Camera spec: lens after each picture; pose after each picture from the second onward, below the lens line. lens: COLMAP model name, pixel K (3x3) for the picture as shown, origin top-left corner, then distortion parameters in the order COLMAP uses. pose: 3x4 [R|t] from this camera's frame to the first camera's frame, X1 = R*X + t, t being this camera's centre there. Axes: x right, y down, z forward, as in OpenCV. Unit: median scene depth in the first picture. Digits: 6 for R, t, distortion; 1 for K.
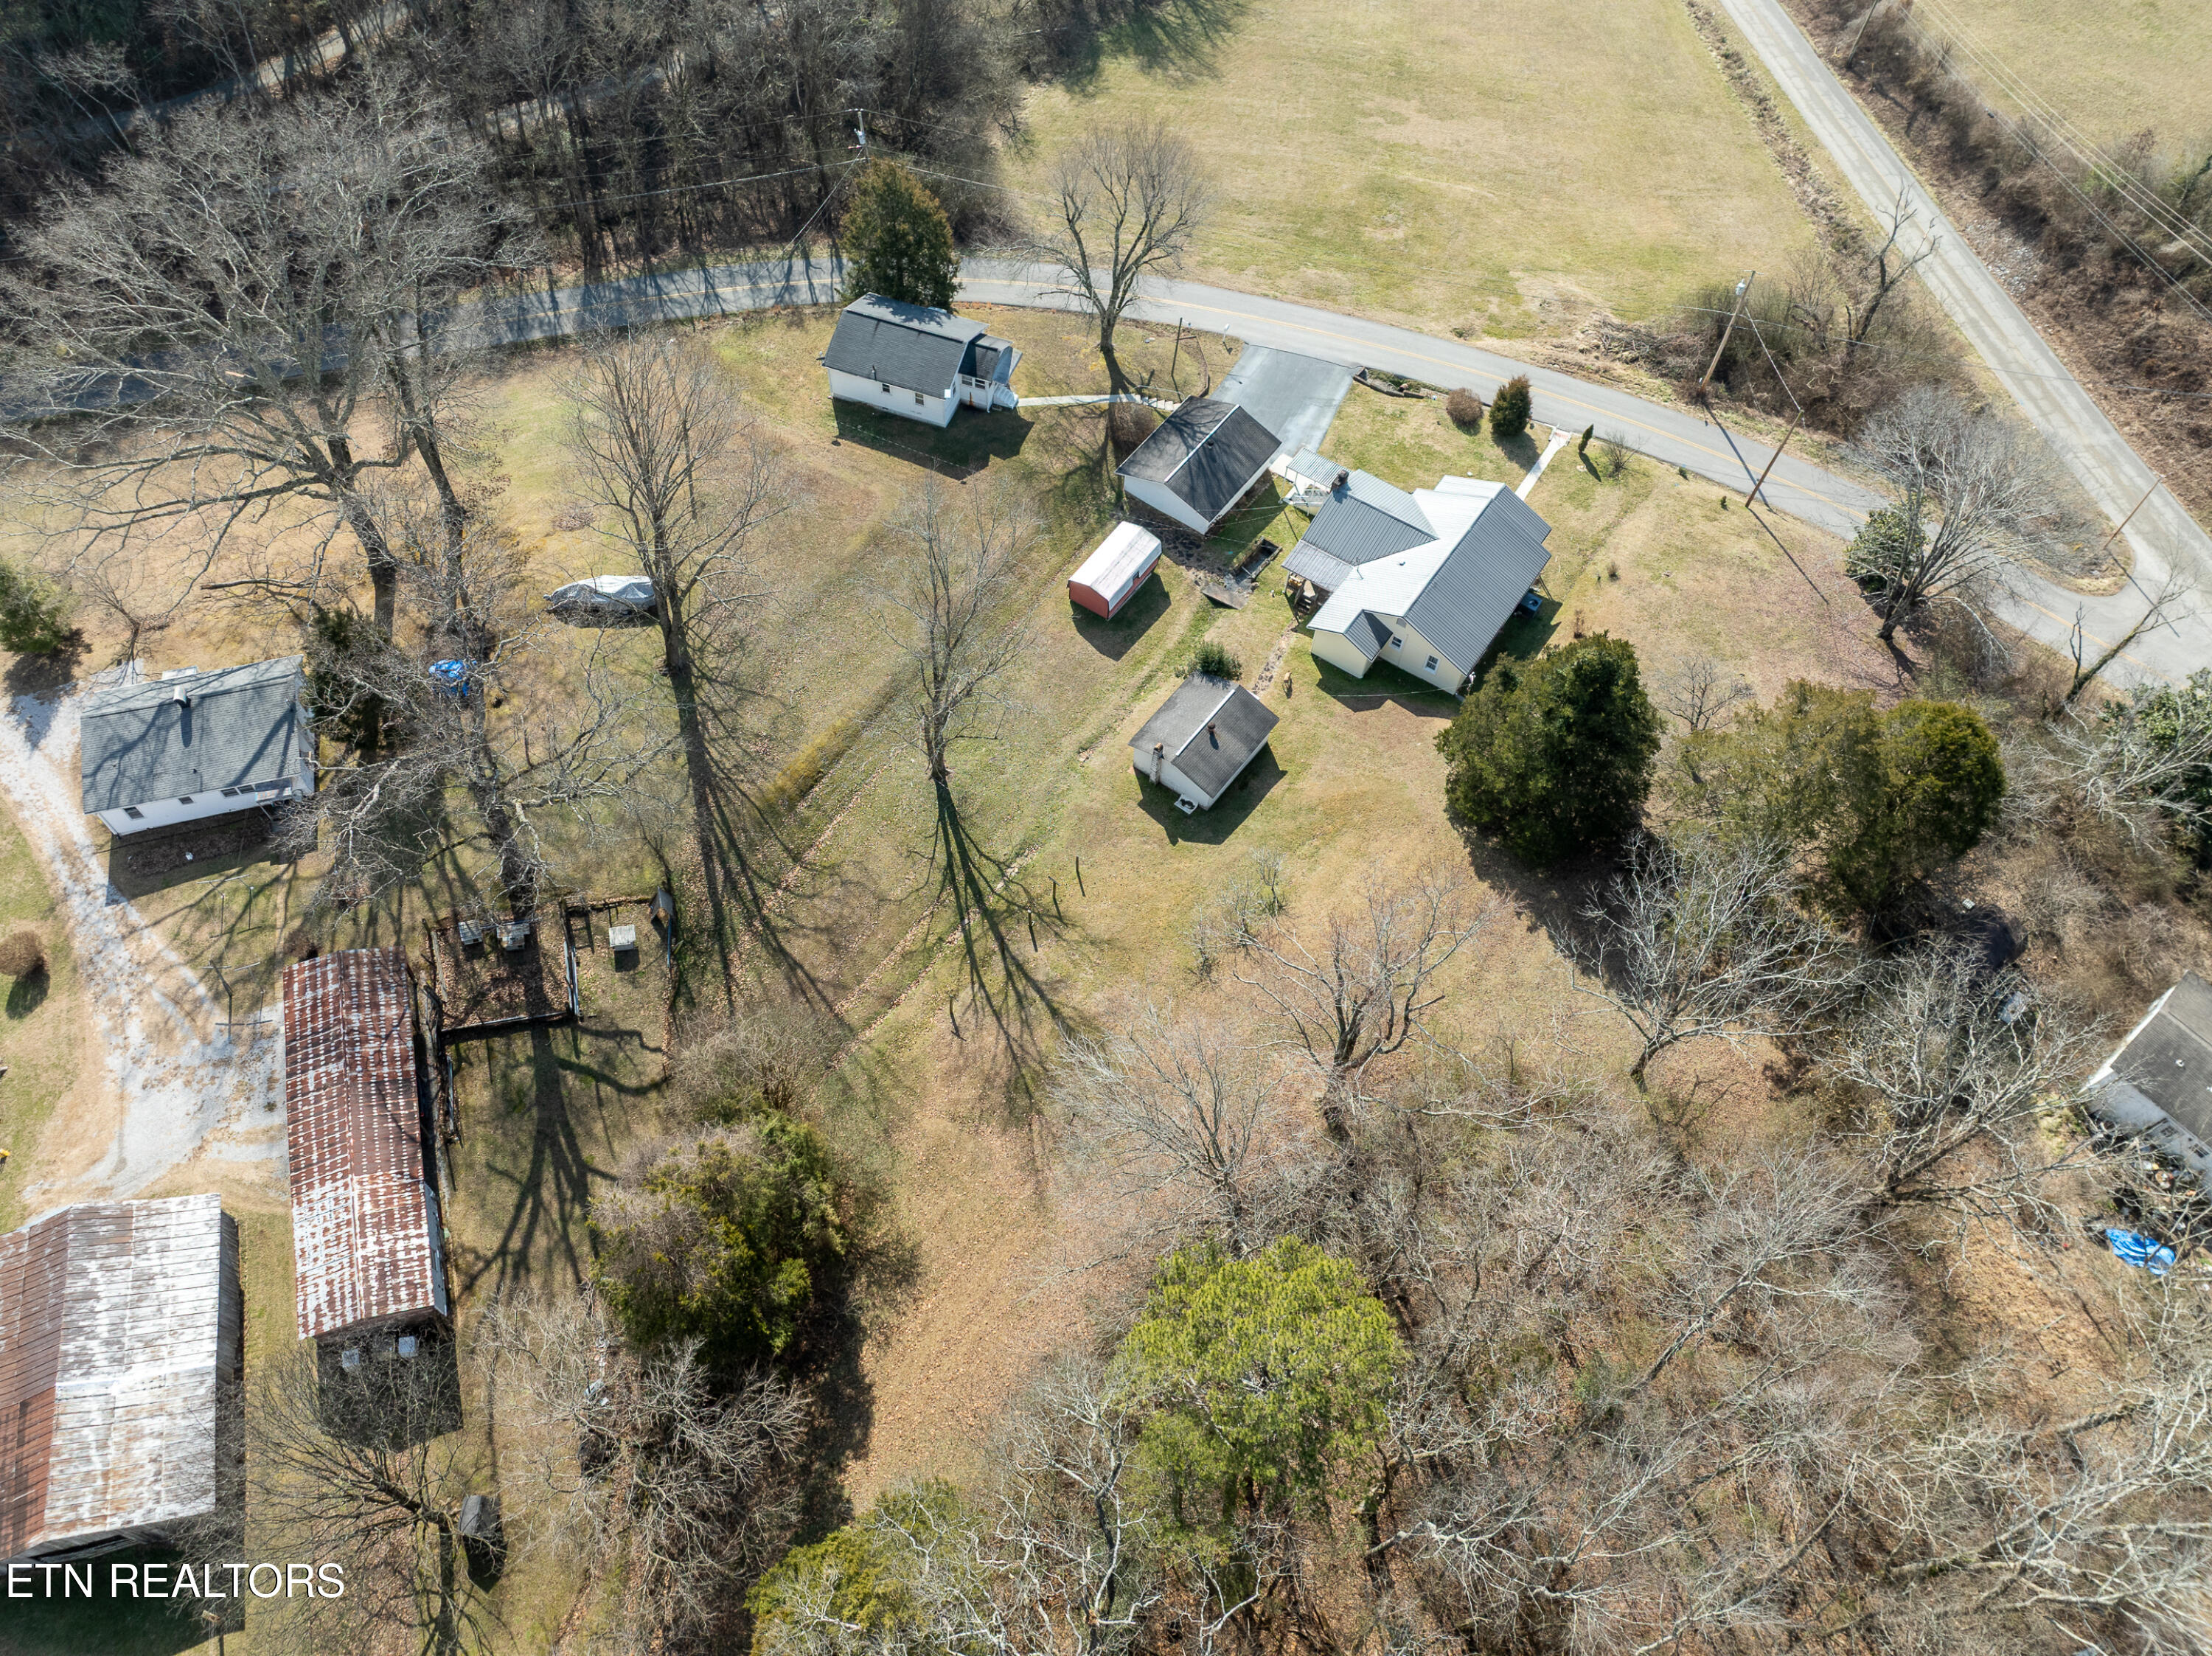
lens RADIAL K [[1607.2, 0, 1145.3], [0, 1607.2, 837.9], [0, 0, 1]] dist [-0.014271, -0.047950]
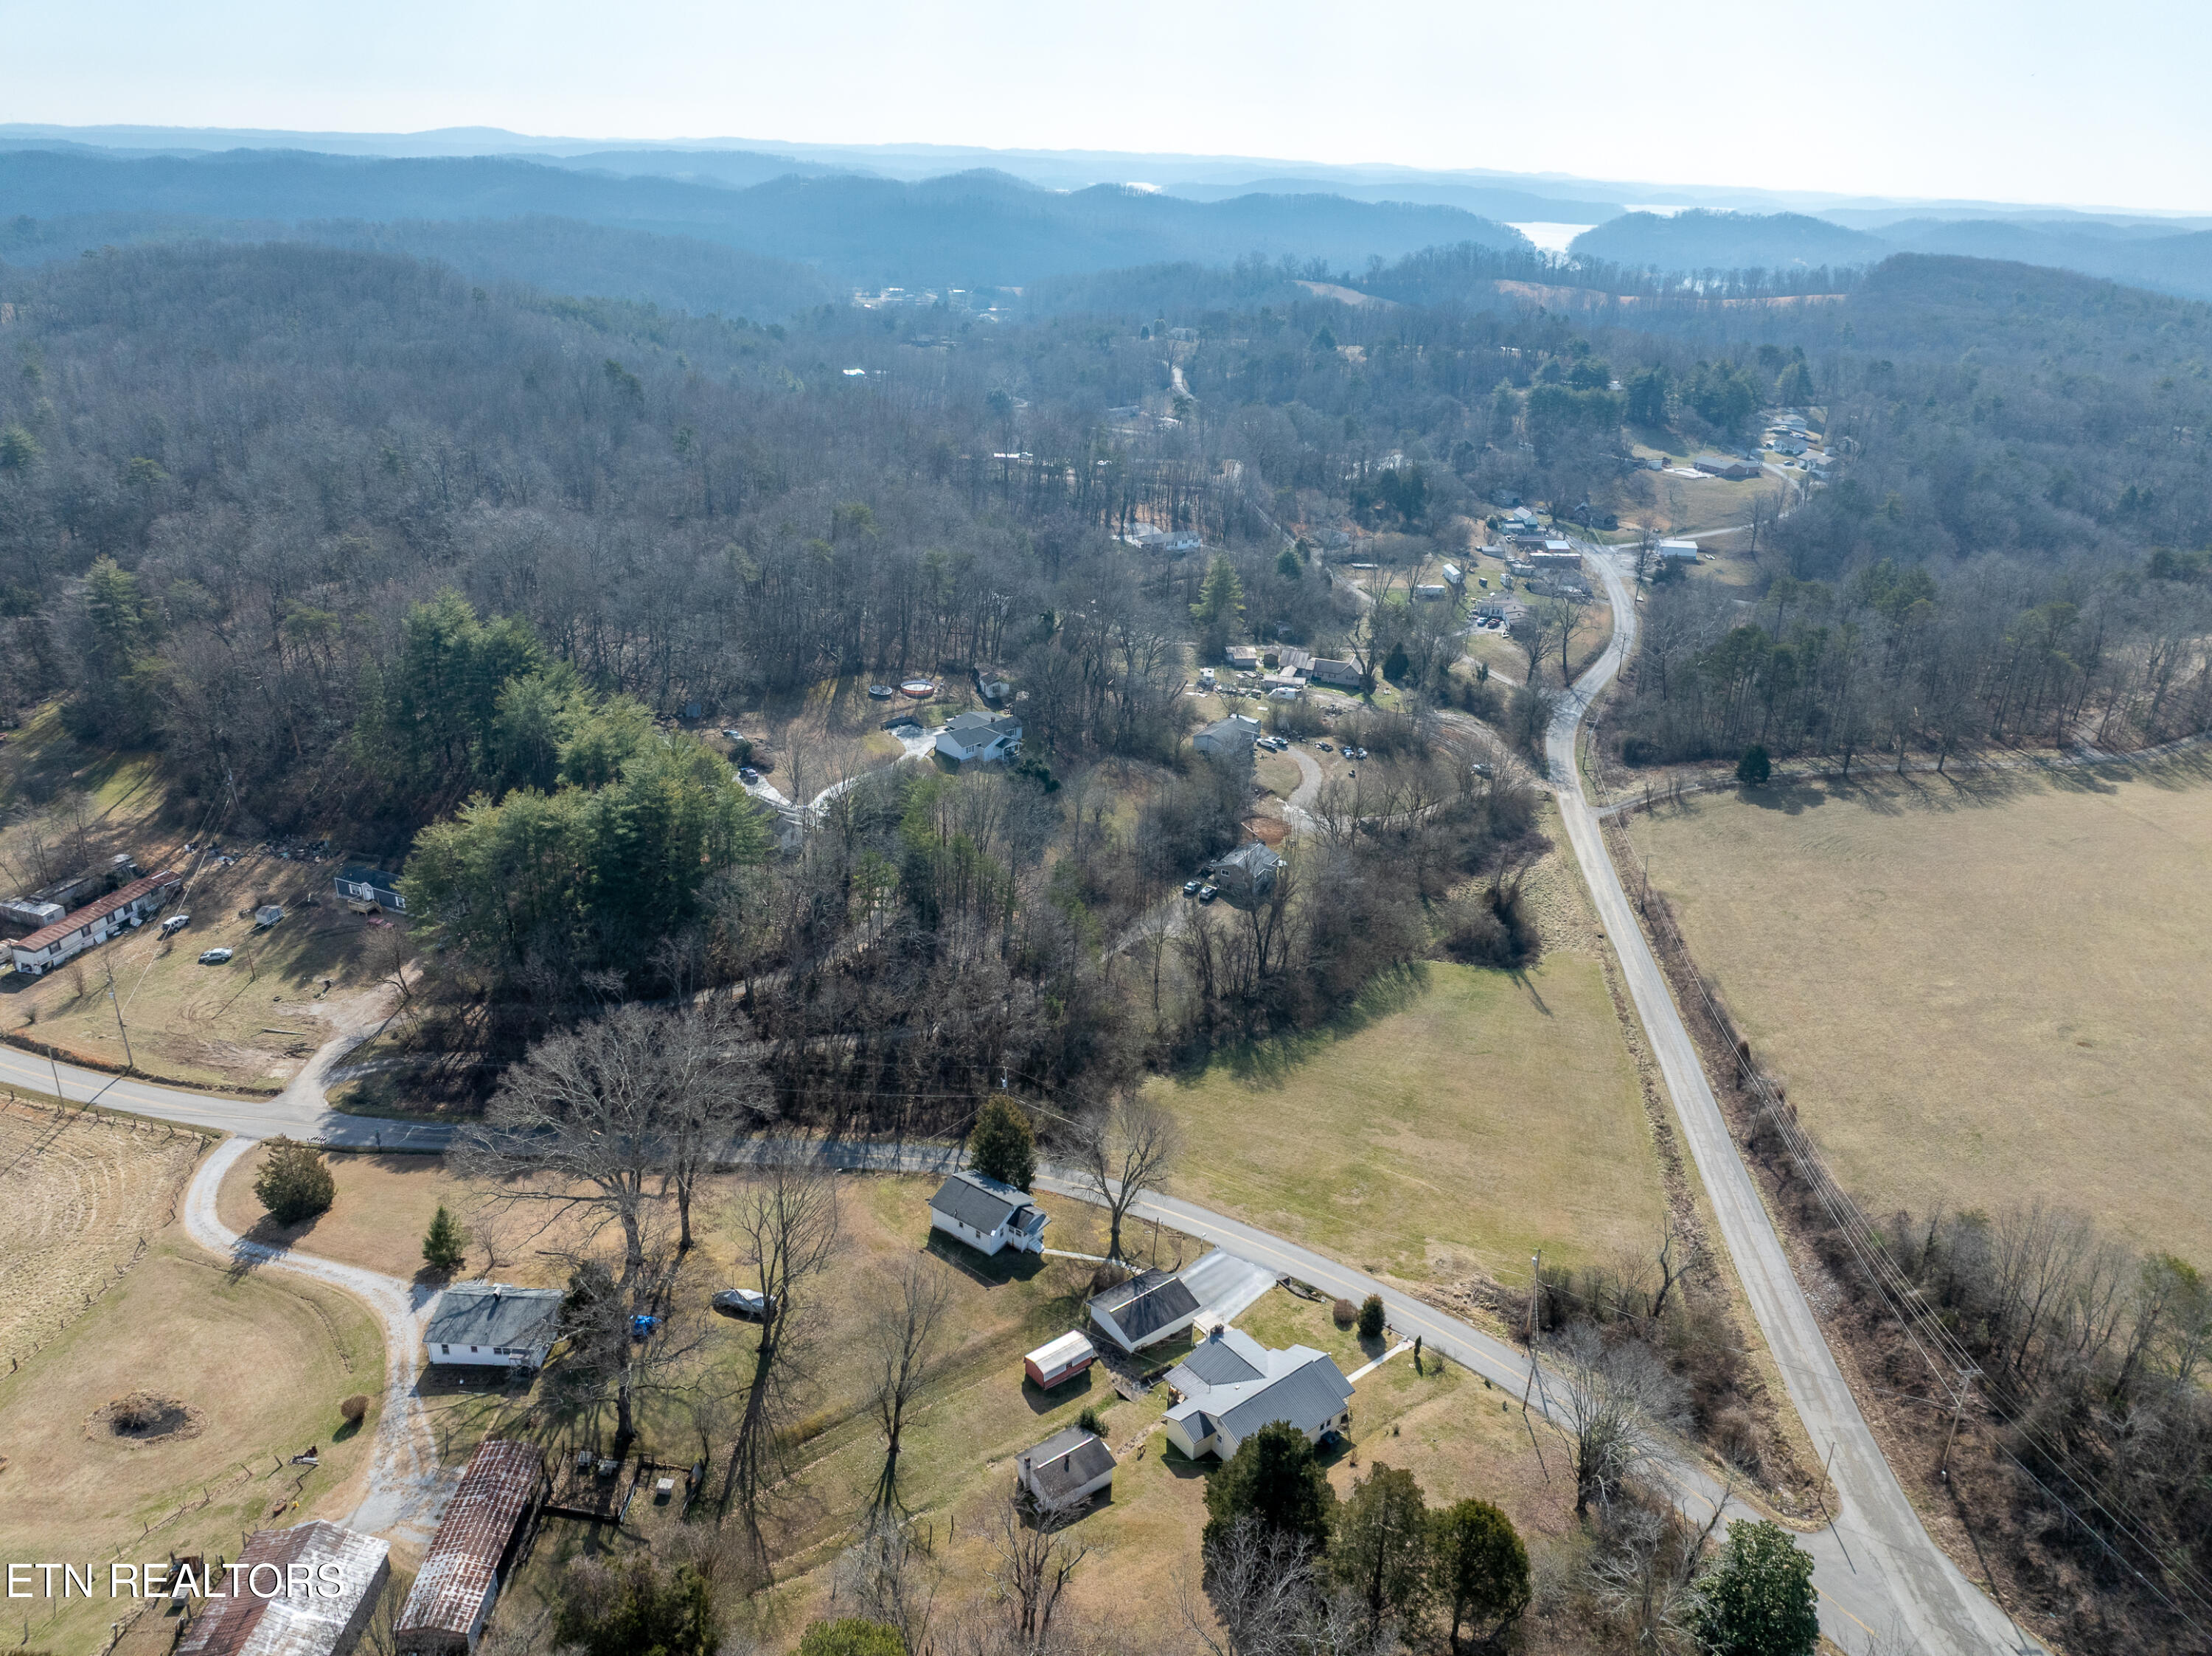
lens RADIAL K [[1563.2, 0, 1112.7], [0, 1563.2, 823.6], [0, 0, 1]] dist [-0.036357, -0.005874]
pose [[0.957486, 0.101551, -0.270015, 0.361323], [-0.238094, 0.806679, -0.540907, 0.201517], [0.162886, 0.582199, 0.796563, -0.446051]]
